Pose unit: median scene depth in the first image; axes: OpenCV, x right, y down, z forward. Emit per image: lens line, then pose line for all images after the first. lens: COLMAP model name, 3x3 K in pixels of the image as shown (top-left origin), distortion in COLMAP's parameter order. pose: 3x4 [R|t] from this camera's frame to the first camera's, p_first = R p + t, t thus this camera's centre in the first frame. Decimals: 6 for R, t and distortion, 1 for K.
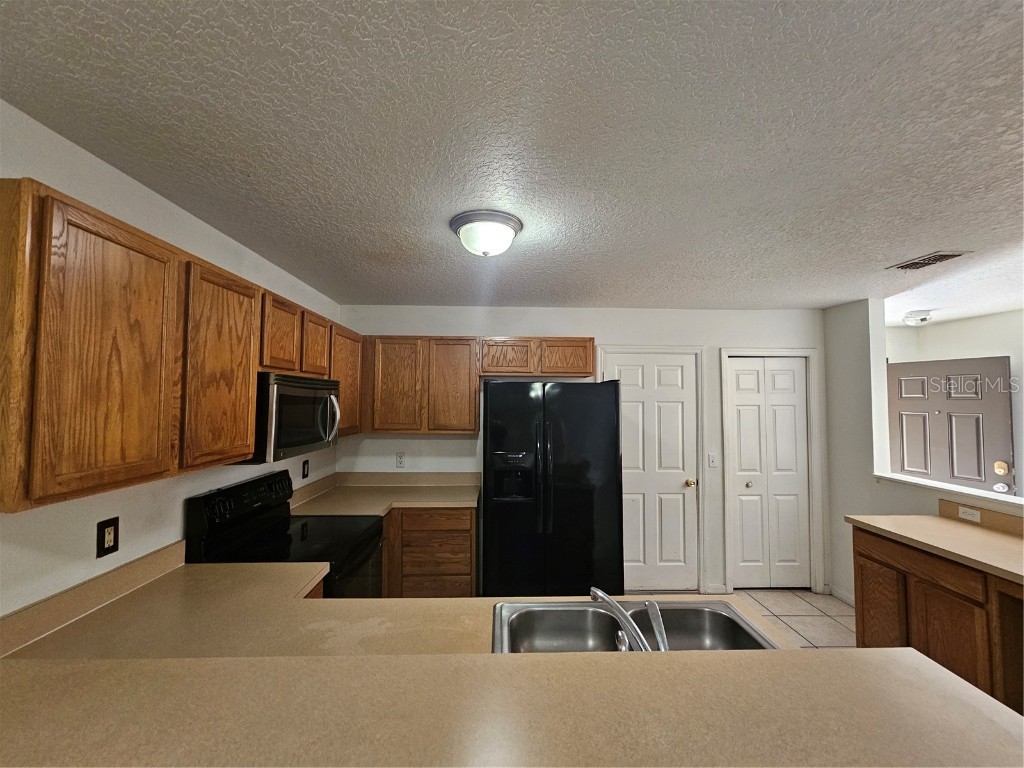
lens RADIAL K [[421.0, 0, 512.8], [0, 421.0, 382.7], [0, 0, 1]] dist [-0.001373, 0.000373]
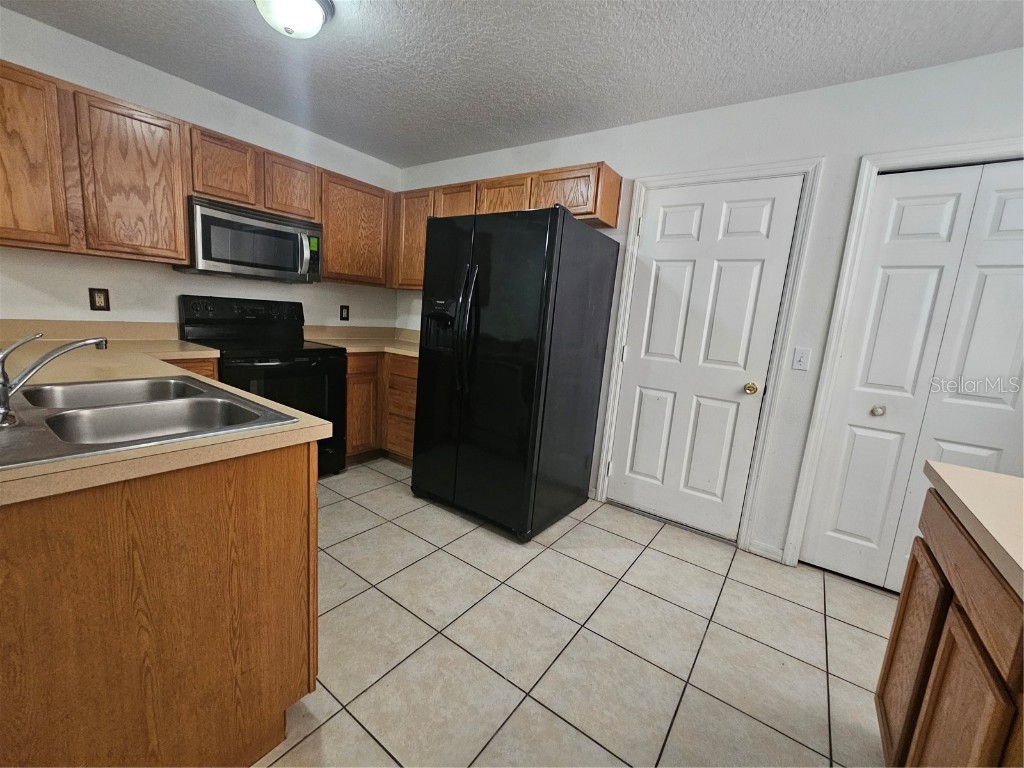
lens RADIAL K [[421.0, 0, 511.6], [0, 421.0, 384.0], [0, 0, 1]] dist [-0.001373, 0.000373]
pose [[0.792531, 0.156673, -0.589362, 0.557752], [-0.045927, 0.979024, 0.198500, 0.130758], [0.608099, -0.130250, 0.783103, 0.296133]]
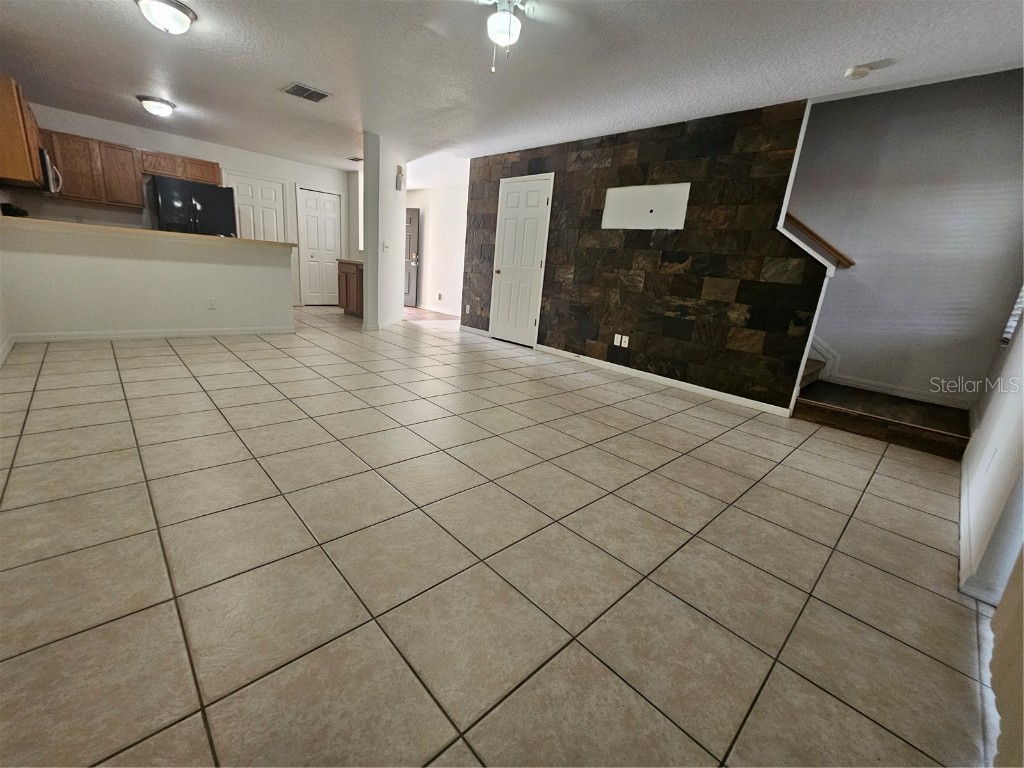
lens RADIAL K [[421.0, 0, 509.2], [0, 421.0, 387.0], [0, 0, 1]] dist [-0.001373, 0.000373]
pose [[0.740586, -0.128388, 0.659582, -0.215354], [-0.107725, 0.946197, 0.305132, 0.126498], [-0.663270, -0.297031, 0.686910, -1.455491]]
